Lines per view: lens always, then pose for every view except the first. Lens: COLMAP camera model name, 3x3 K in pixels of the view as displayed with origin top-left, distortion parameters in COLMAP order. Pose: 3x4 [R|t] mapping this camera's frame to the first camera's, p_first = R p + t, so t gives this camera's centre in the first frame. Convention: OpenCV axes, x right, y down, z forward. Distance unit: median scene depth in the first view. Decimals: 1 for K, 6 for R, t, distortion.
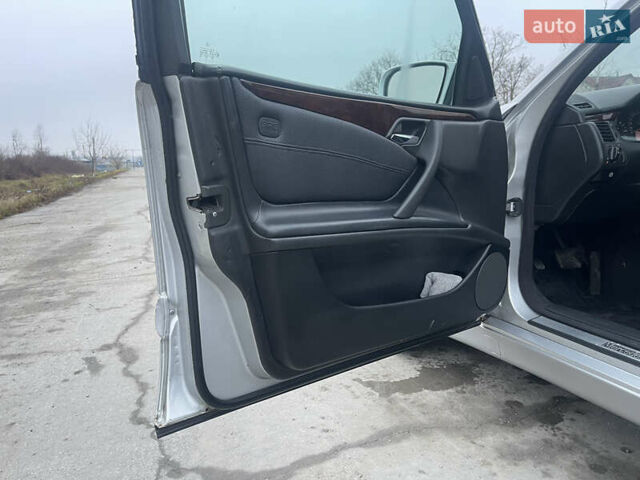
lens RADIAL K [[481.2, 0, 315.6], [0, 481.2, 241.8], [0, 0, 1]] dist [0.067577, -0.097258]
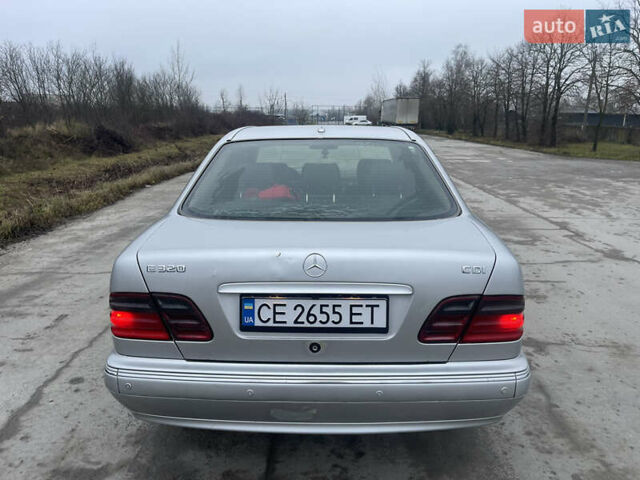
lens RADIAL K [[484.6, 0, 320.0], [0, 484.6, 240.0], [0, 0, 1]] dist [0.076571, -0.106031]
pose [[0.932976, 0.107893, -0.343387, 0.628601], [-0.077680, 0.991890, 0.100597, -0.062300], [0.351456, -0.067180, 0.933791, -0.599091]]
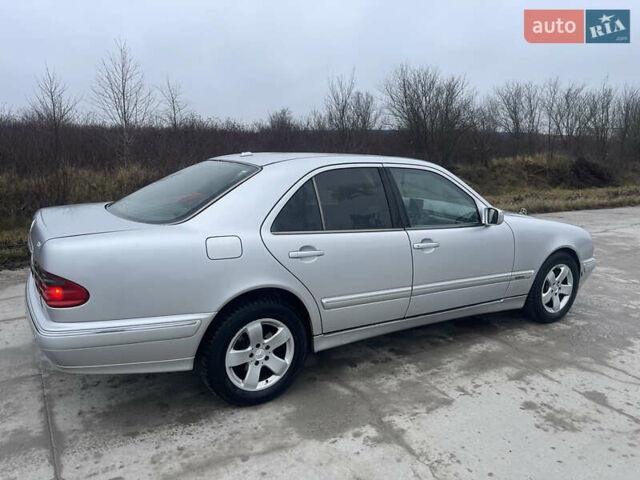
lens RADIAL K [[486.1, 0, 324.7], [0, 486.1, 240.3], [0, 0, 1]] dist [0.082308, -0.101465]
pose [[0.196360, 0.209483, -0.957893, 1.166920], [-0.179100, 0.968140, 0.175009, -0.162802], [0.964036, 0.137194, 0.227623, -0.058356]]
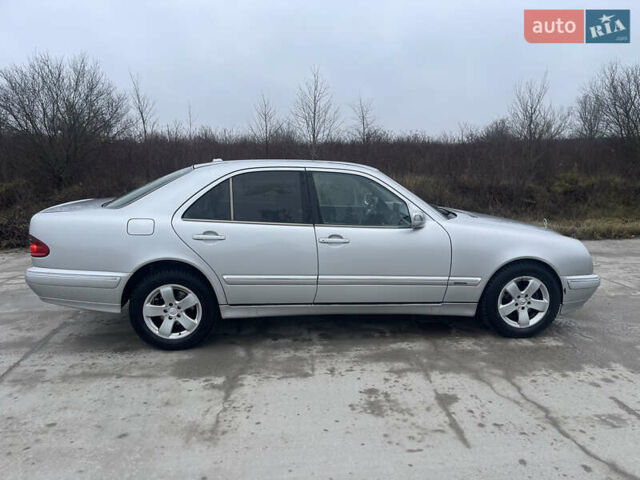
lens RADIAL K [[486.1, 0, 324.7], [0, 486.1, 240.3], [0, 0, 1]] dist [0.082308, -0.101465]
pose [[-0.248520, 0.183806, -0.951027, 1.275075], [-0.157422, 0.961113, 0.226893, -0.236593], [0.955749, 0.206100, -0.209921, 0.402780]]
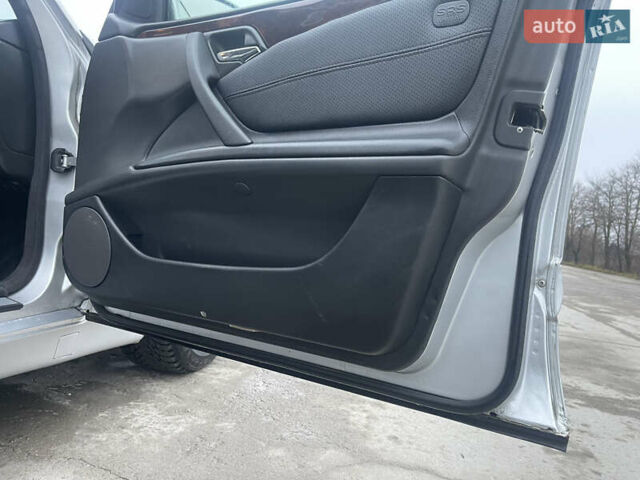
lens RADIAL K [[483.6, 0, 317.3], [0, 483.6, 243.2], [0, 0, 1]] dist [0.082180, -0.112979]
pose [[0.843285, 0.136624, -0.519811, 0.669672], [-0.213086, 0.972881, -0.089981, -0.011583], [0.493421, 0.186644, 0.849529, 0.276679]]
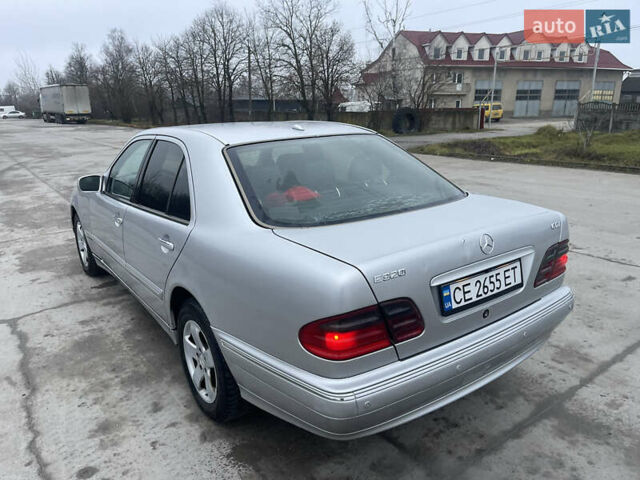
lens RADIAL K [[483.6, 0, 317.3], [0, 483.6, 243.2], [0, 0, 1]] dist [0.082180, -0.112979]
pose [[0.961474, -0.079922, 0.263020, 0.256649], [0.049228, 0.991395, 0.121297, -0.066539], [-0.270451, -0.103676, 0.957135, -0.630934]]
